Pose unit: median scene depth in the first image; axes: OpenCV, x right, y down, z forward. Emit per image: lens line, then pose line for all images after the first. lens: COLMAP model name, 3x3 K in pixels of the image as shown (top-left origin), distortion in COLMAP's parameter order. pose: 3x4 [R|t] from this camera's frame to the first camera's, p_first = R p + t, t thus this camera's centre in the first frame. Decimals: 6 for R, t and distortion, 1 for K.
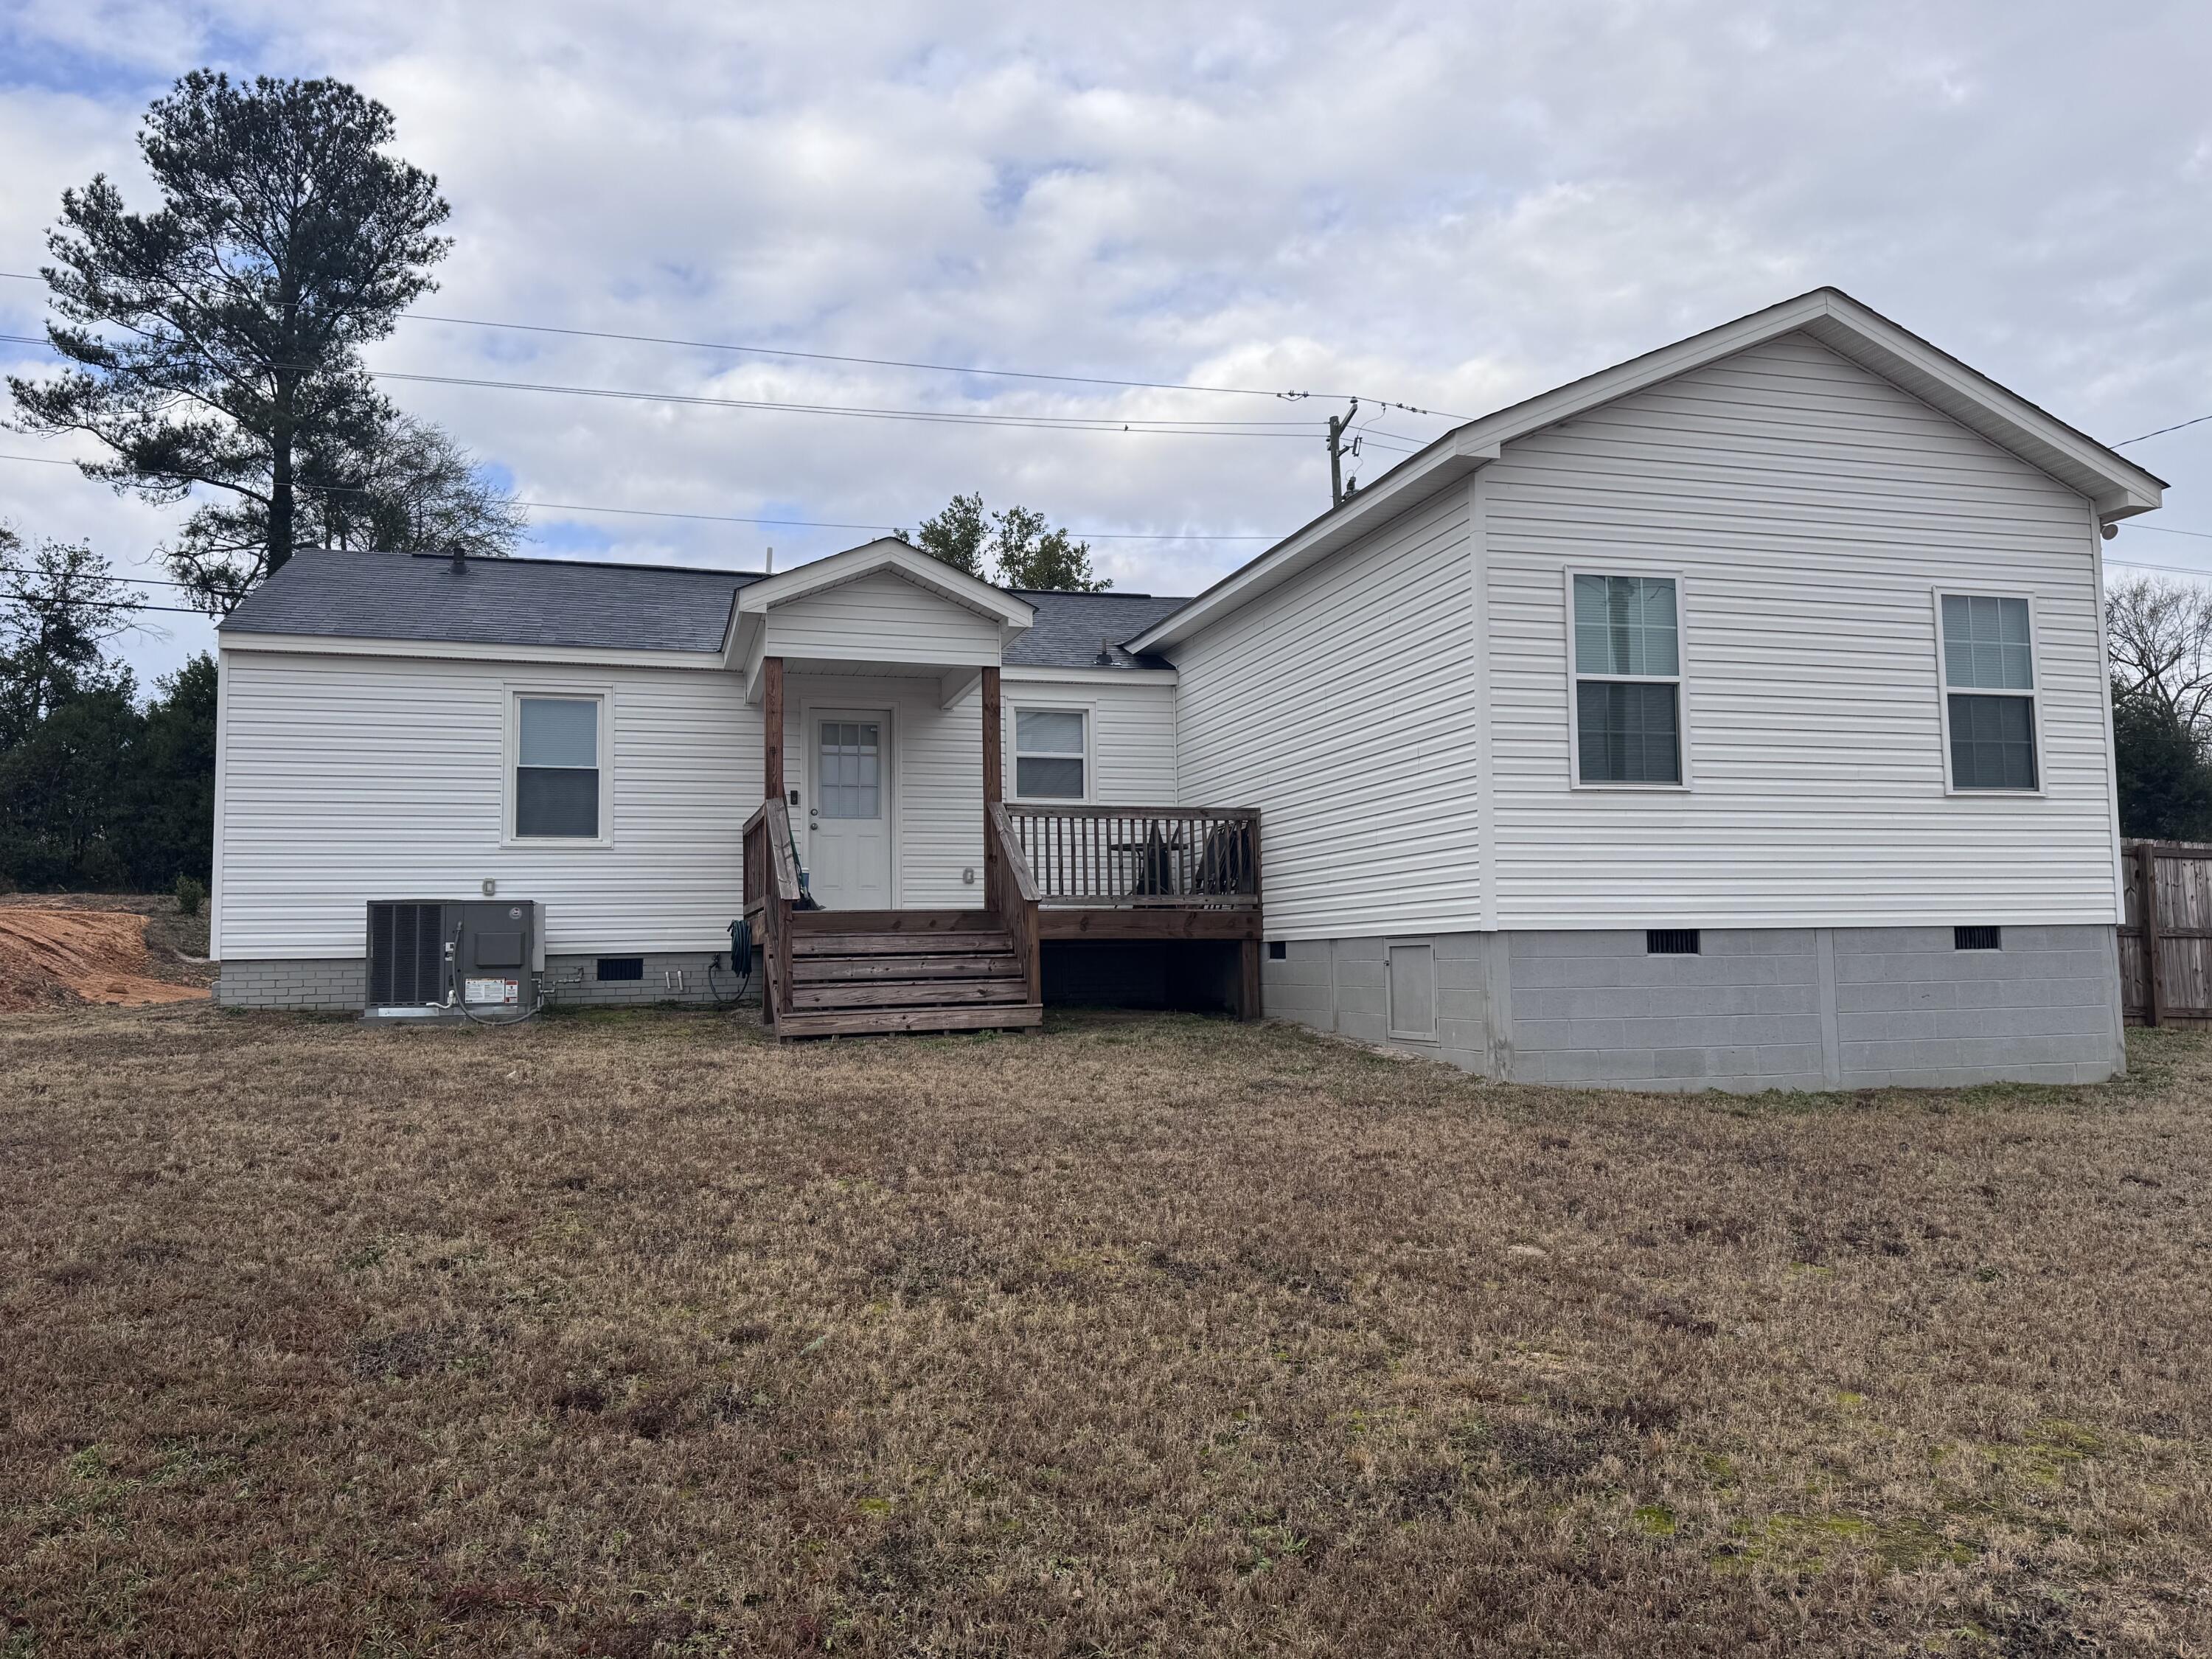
lens RADIAL K [[1634.7, 0, 1108.6], [0, 1634.7, 838.2], [0, 0, 1]] dist [0.158469, -0.299217]
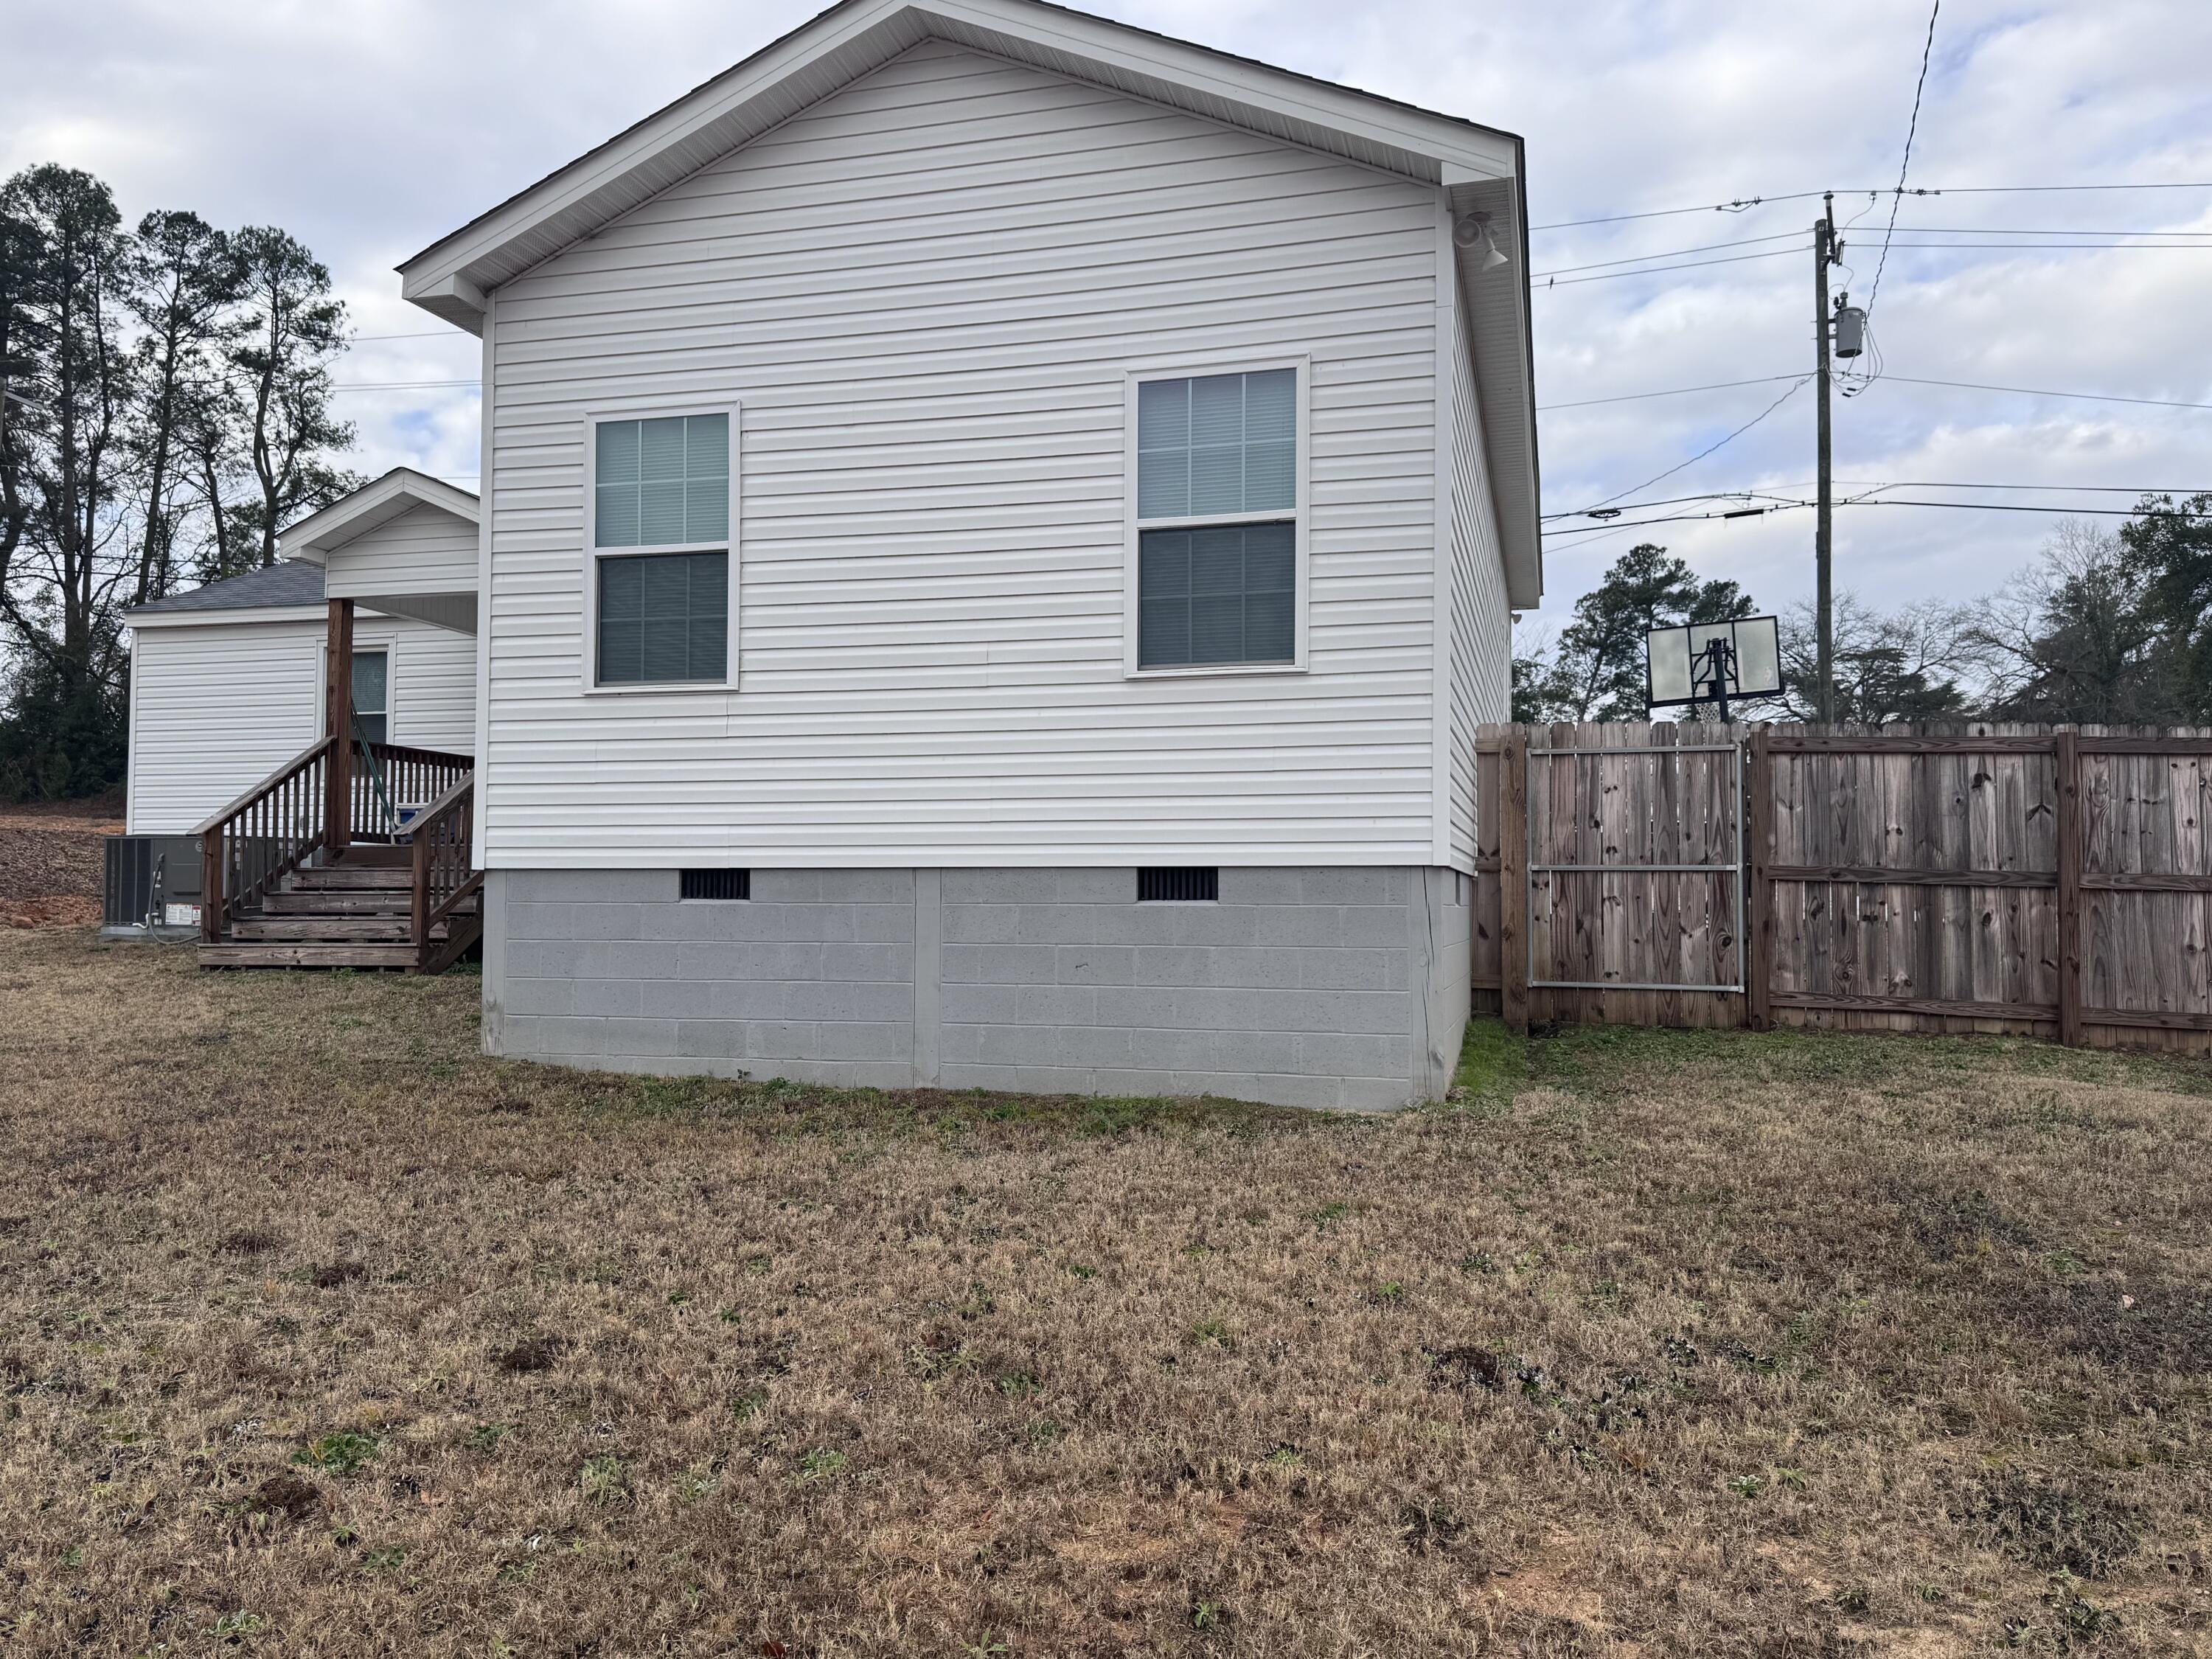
lens RADIAL K [[1634.7, 0, 1108.6], [0, 1634.7, 838.2], [0, 0, 1]] dist [0.158469, -0.299217]
pose [[0.846623, -0.001588, -0.532191, 0.852545], [0.023066, 0.999165, 0.033713, 0.017589], [0.531694, -0.040818, 0.845953, 0.414990]]
